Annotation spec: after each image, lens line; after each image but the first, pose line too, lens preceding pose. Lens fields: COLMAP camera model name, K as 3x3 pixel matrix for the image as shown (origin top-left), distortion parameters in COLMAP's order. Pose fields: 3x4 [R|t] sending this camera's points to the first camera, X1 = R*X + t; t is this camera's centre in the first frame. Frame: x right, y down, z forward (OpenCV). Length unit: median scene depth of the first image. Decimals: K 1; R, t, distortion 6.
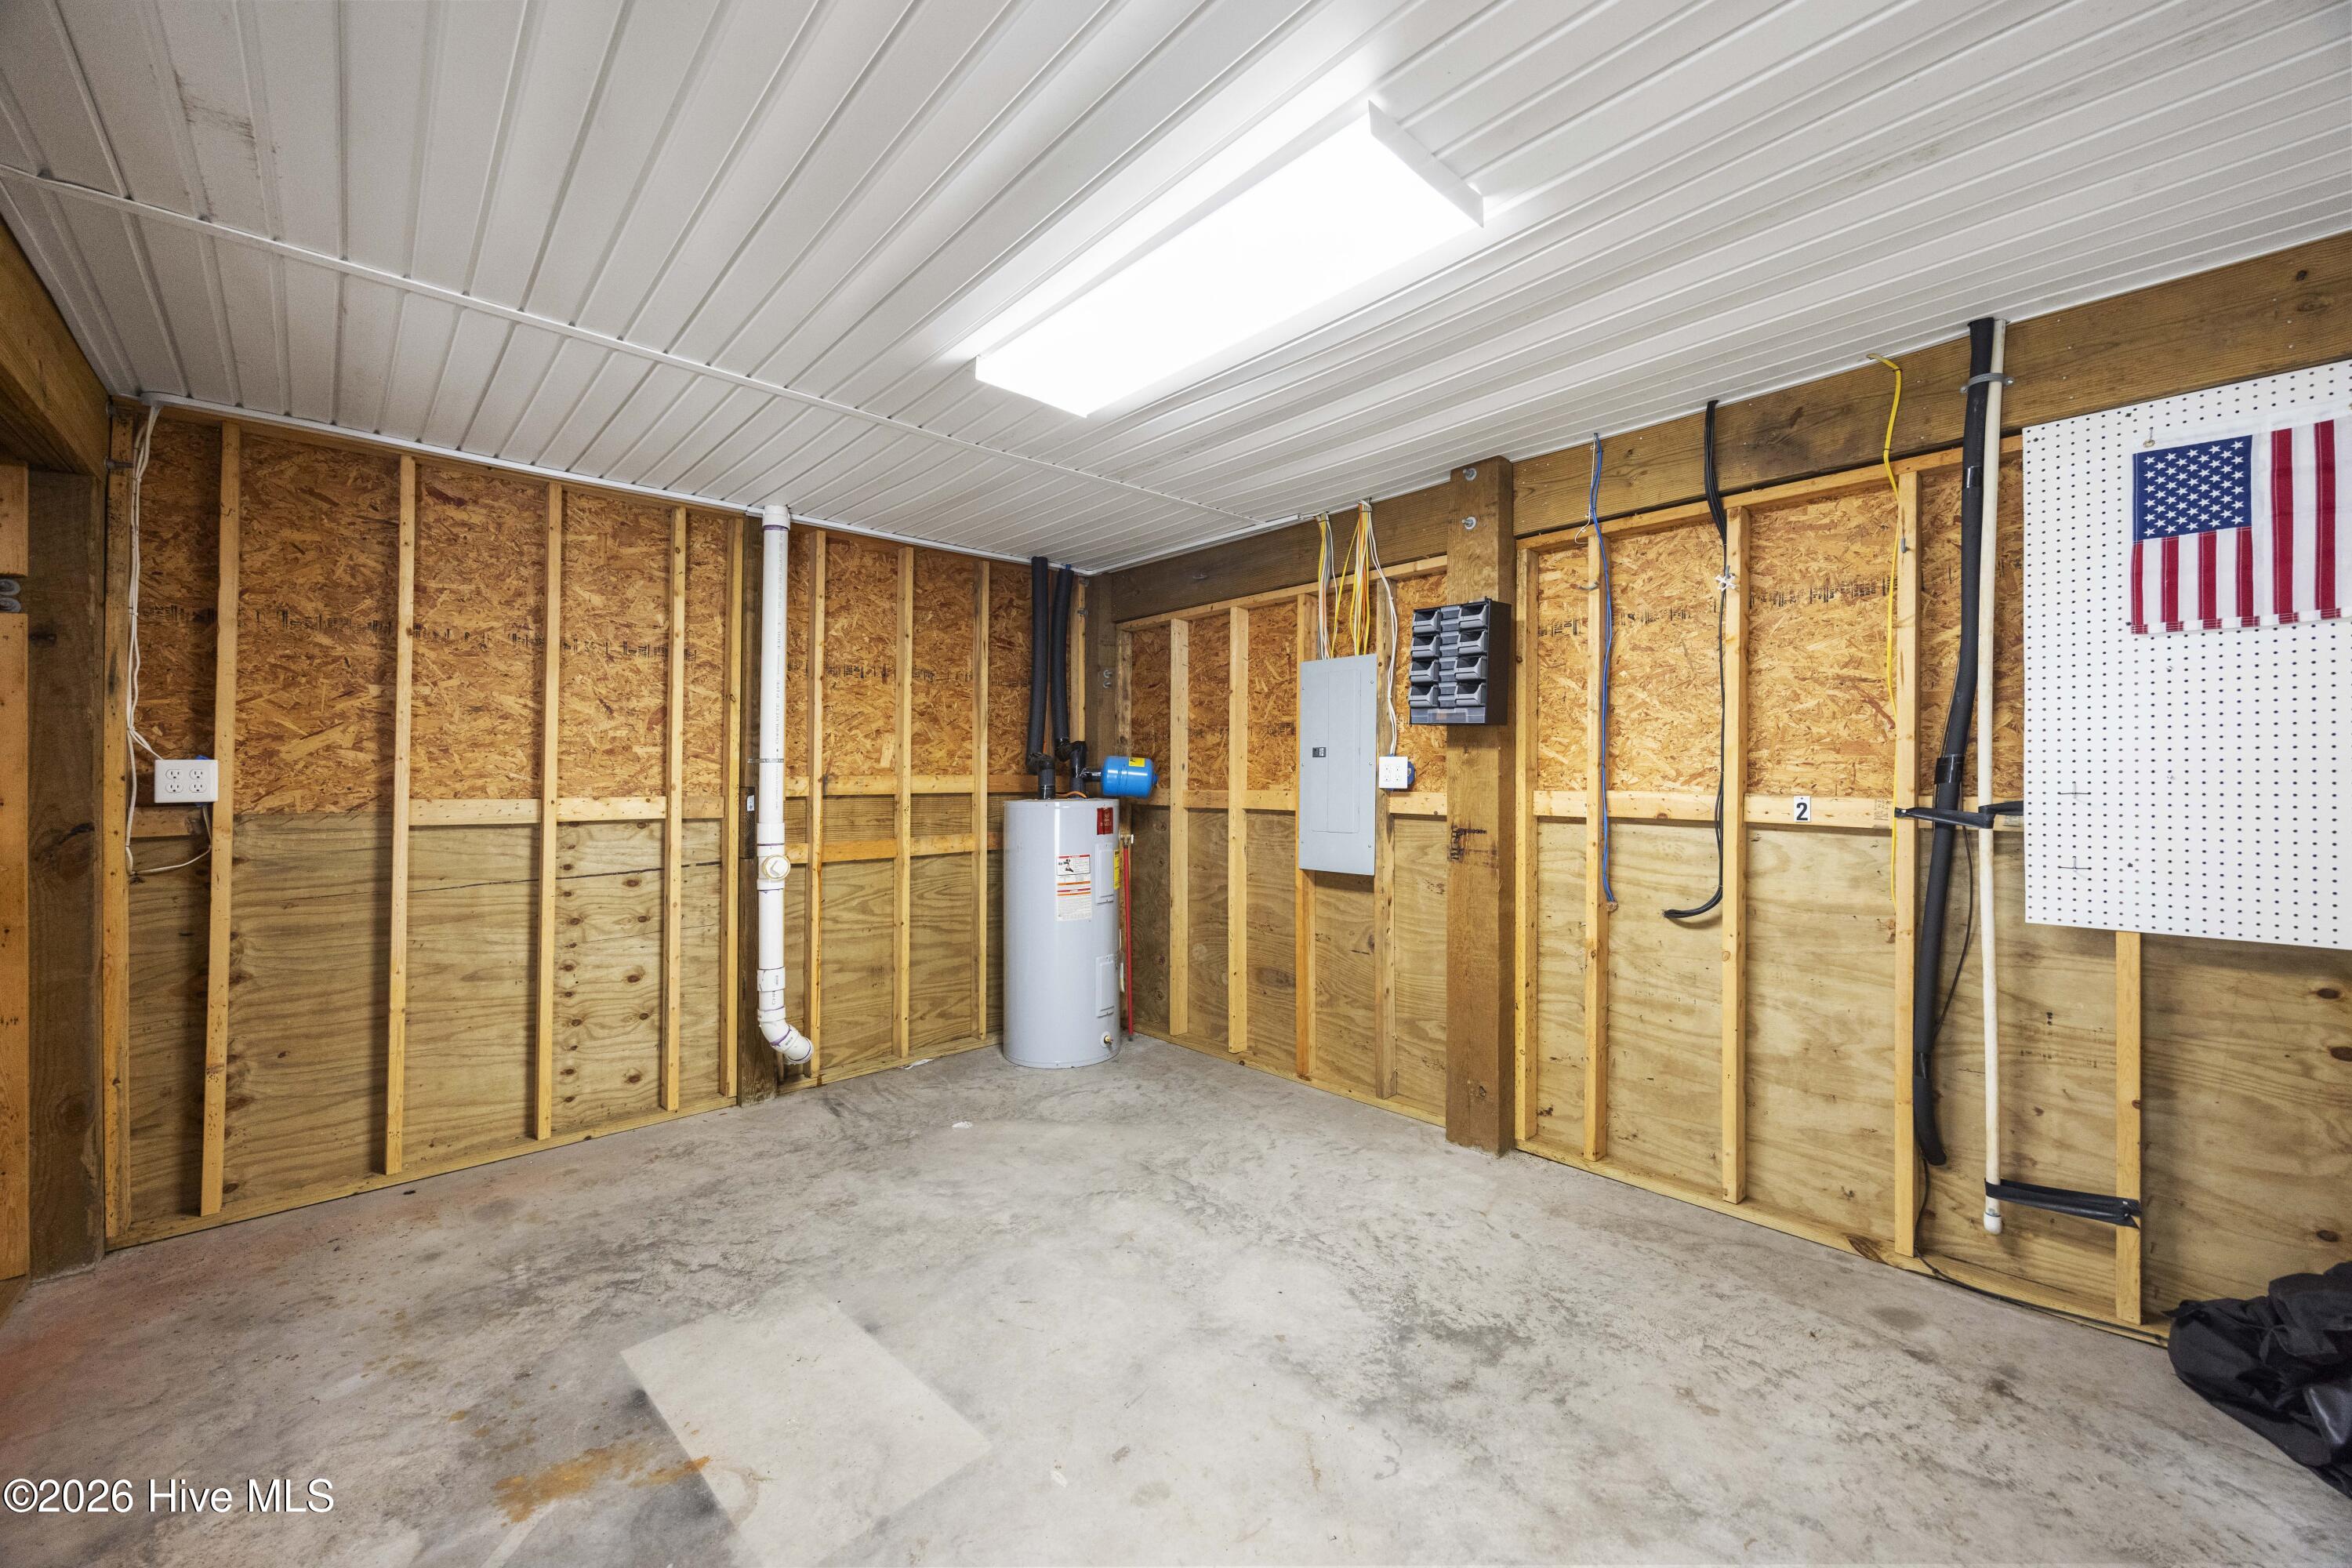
lens RADIAL K [[927.5, 0, 1177.9], [0, 927.5, 779.4], [0, 0, 1]] dist [-0.000912, -0.000111]
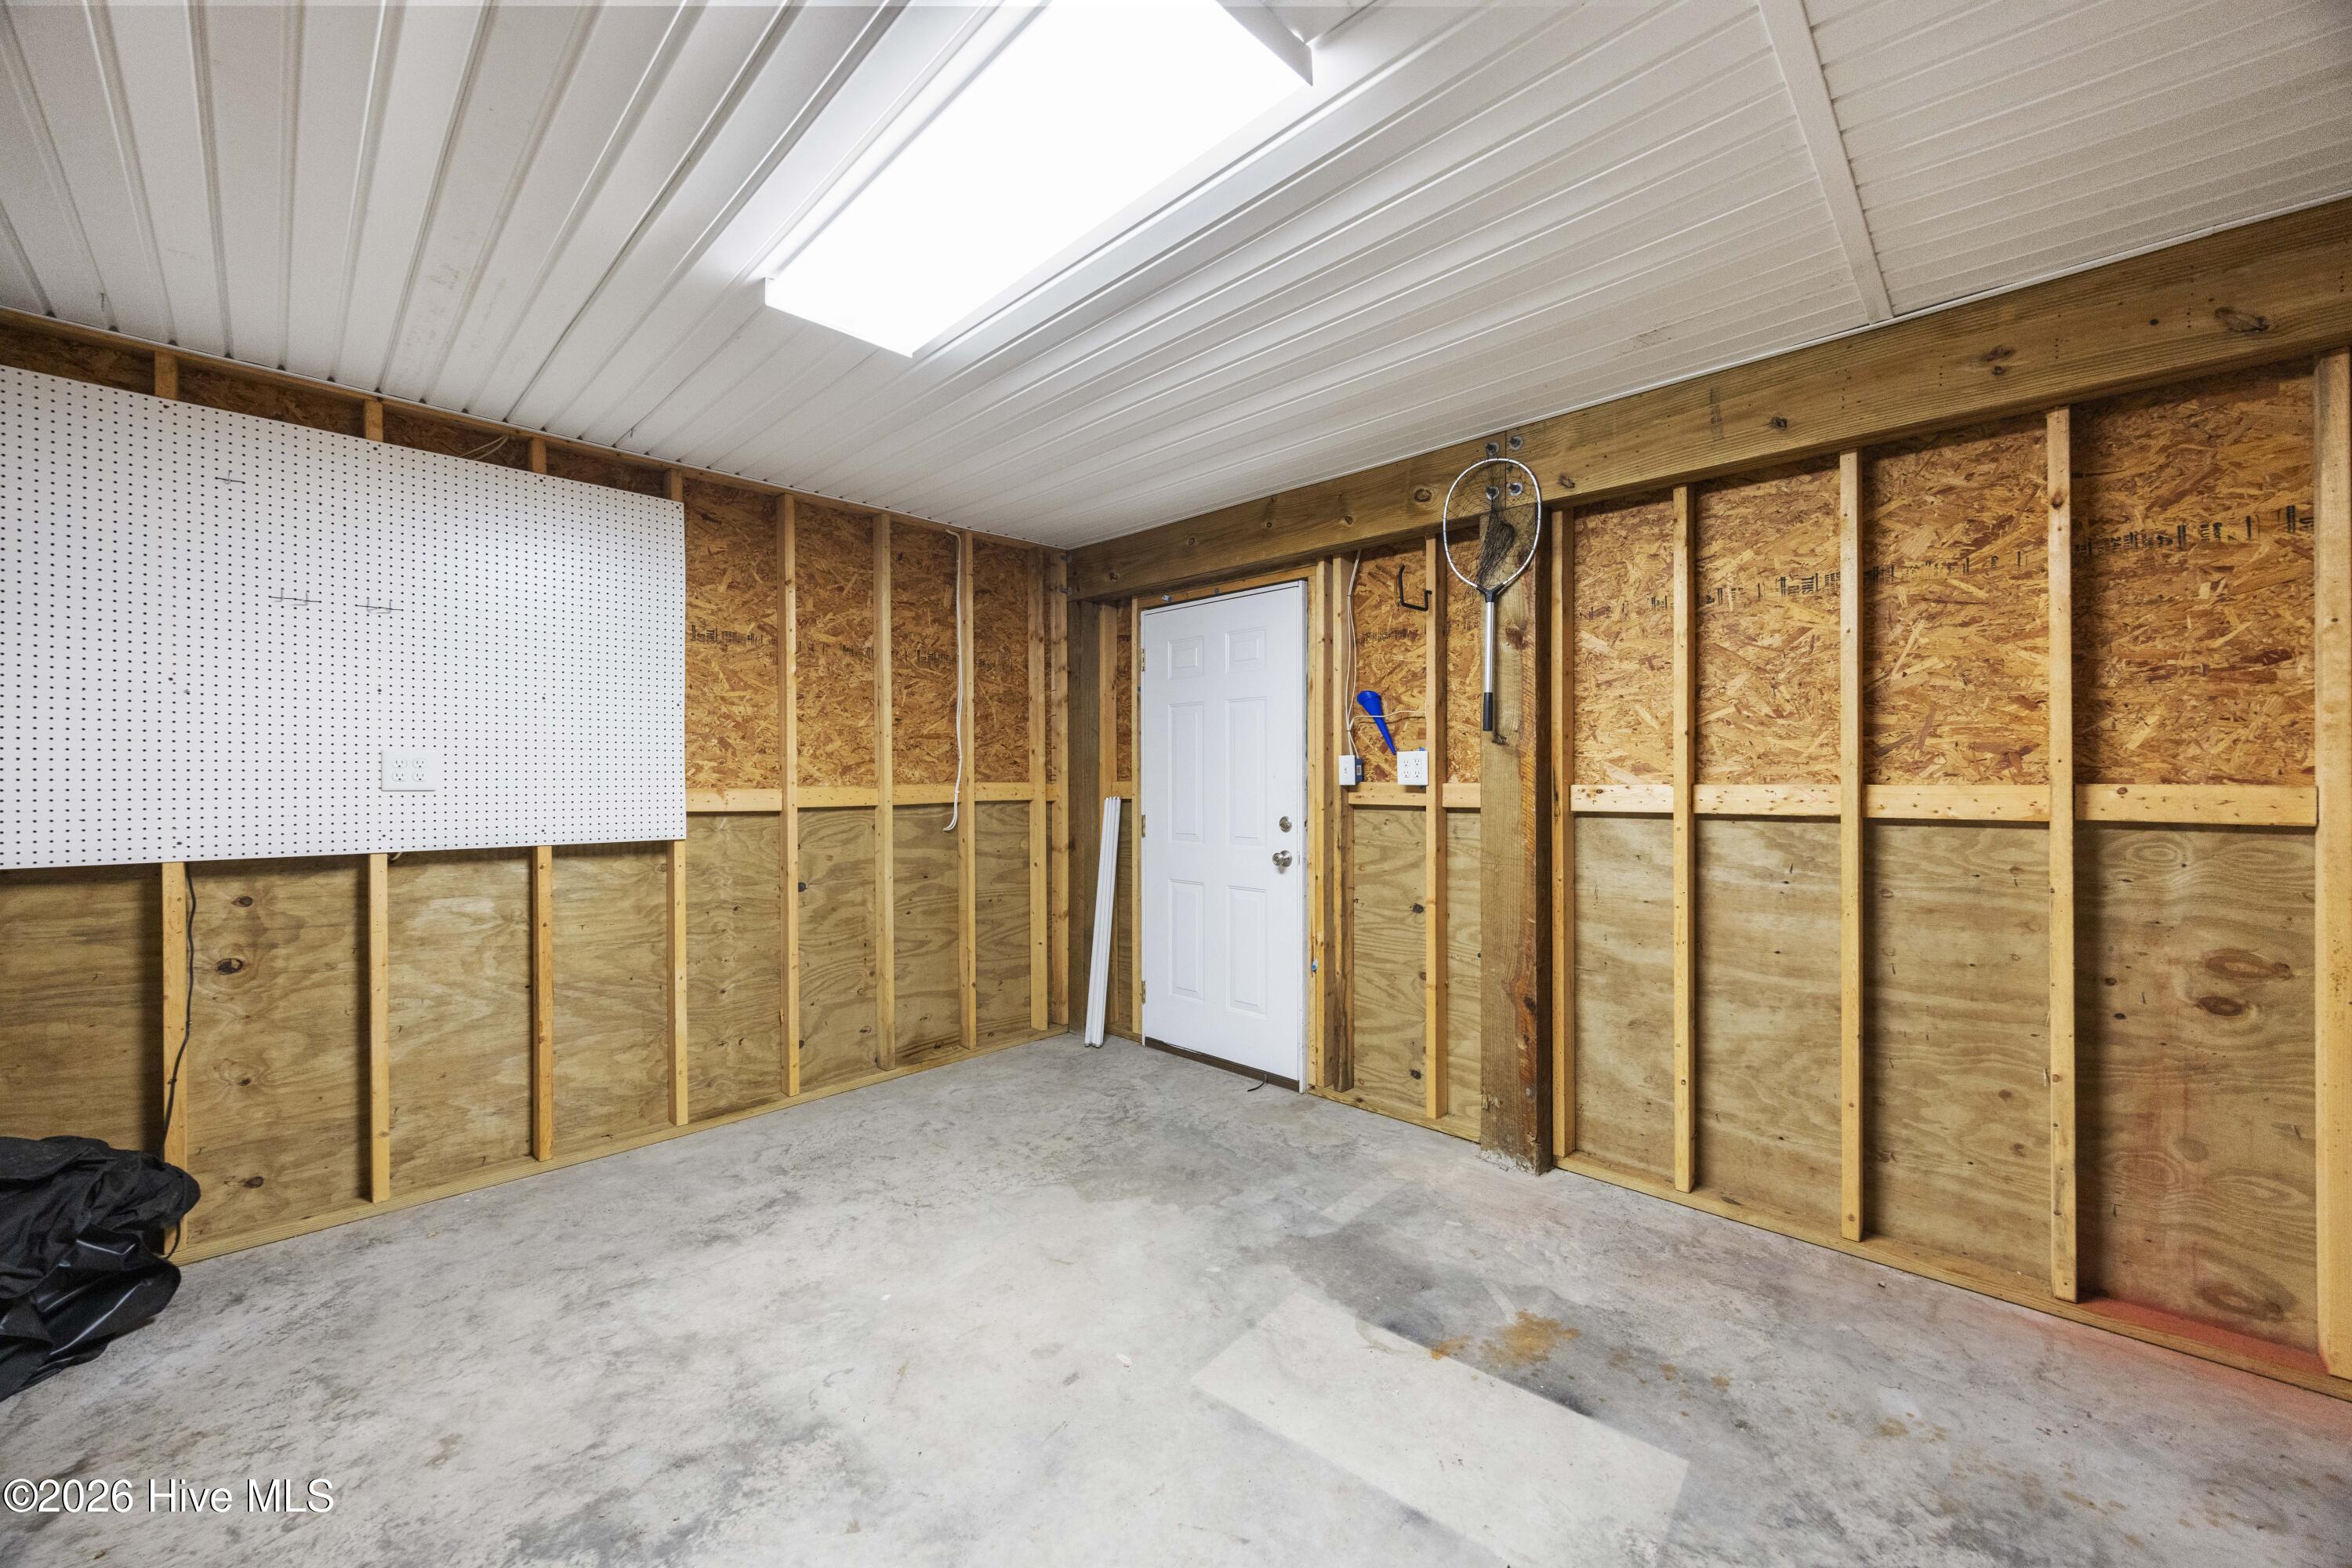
lens RADIAL K [[927.5, 0, 1173.7], [0, 927.5, 776.6], [0, 0, 1]] dist [-0.000912, -0.000111]
pose [[-0.998817, 0.013381, -0.046756, -0.133186], [0.013396, 0.999910, -0.000006, 0.010651], [0.046752, -0.000632, -0.998906, 1.990387]]
